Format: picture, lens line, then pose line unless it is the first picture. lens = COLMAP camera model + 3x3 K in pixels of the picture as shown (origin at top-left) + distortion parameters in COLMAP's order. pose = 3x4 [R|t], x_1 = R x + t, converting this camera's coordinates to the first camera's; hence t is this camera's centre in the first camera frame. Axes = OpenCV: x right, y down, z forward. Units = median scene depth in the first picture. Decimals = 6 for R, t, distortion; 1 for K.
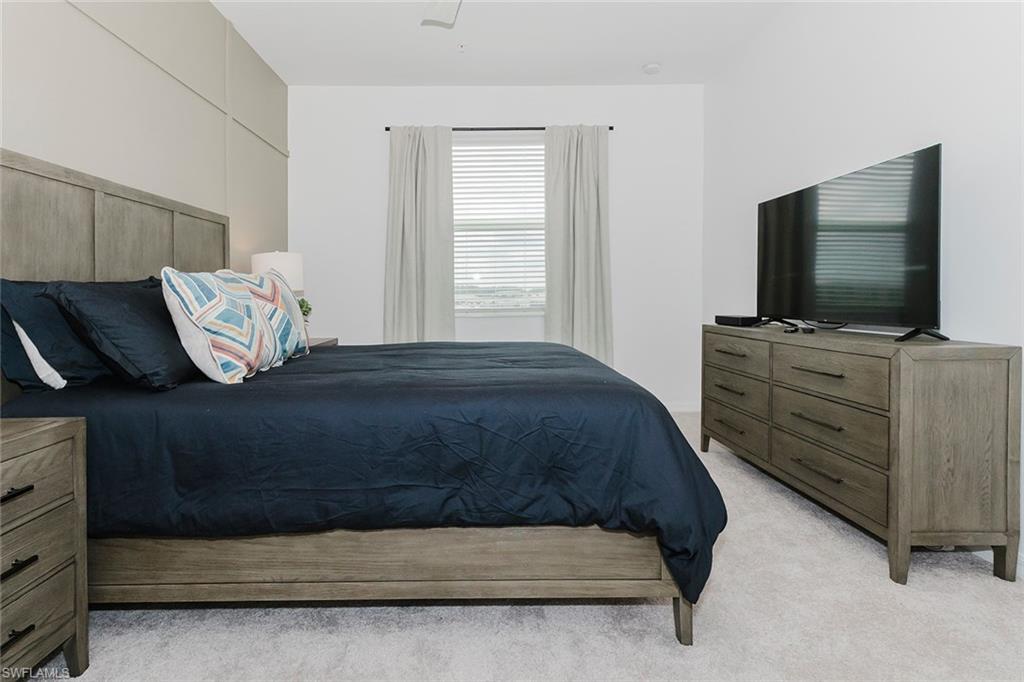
lens RADIAL K [[507.9, 0, 450.6], [0, 507.9, 309.1], [0, 0, 1]] dist [0.005444, 0.000381]
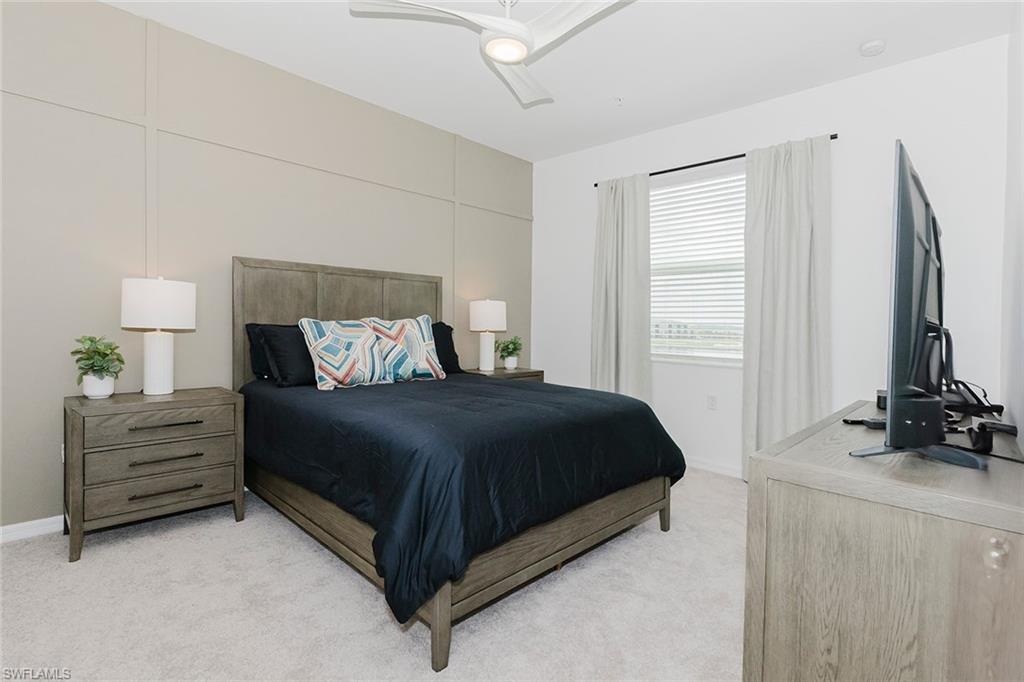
lens RADIAL K [[482.3, 0, 512.0], [0, 482.3, 341.0], [0, 0, 1]] dist [0.000011, 0.000222]
pose [[0.722142, 0.055077, -0.689549, 0.902334], [-0.051659, 0.998336, 0.025639, -0.068250], [0.689813, 0.017106, 0.723785, 0.241288]]
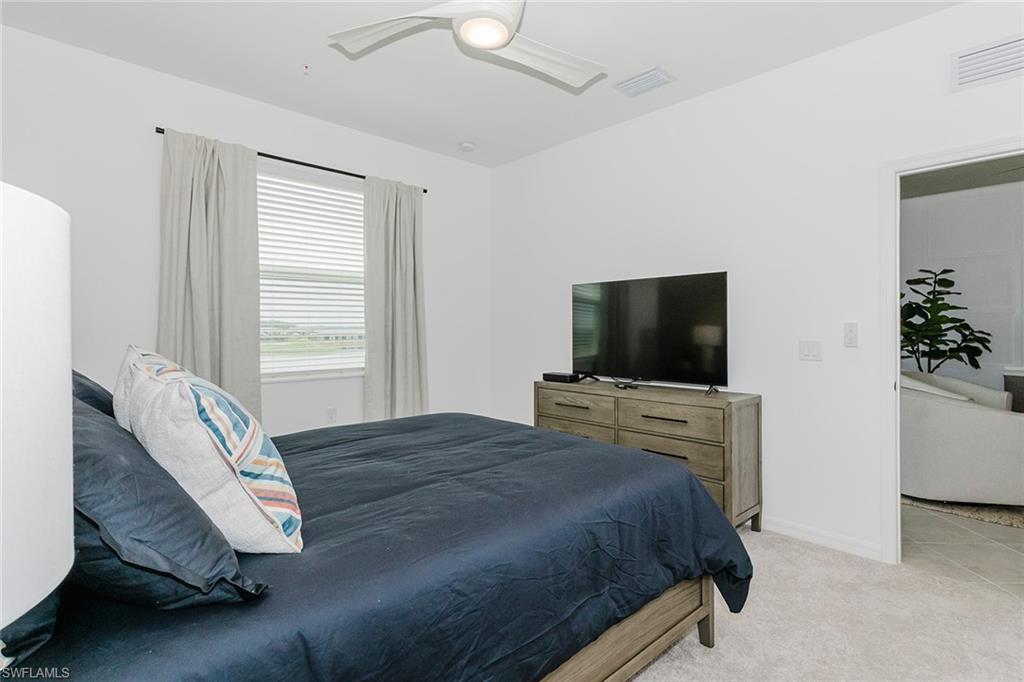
lens RADIAL K [[511.4, 0, 512.0], [0, 511.4, 341.0], [0, 0, 1]] dist [0.002748, 0.000808]
pose [[0.719541, -0.009349, 0.694387, -0.521750], [0.013800, 0.999904, -0.000837, -0.089923], [-0.694313, 0.010184, 0.719601, 0.248888]]
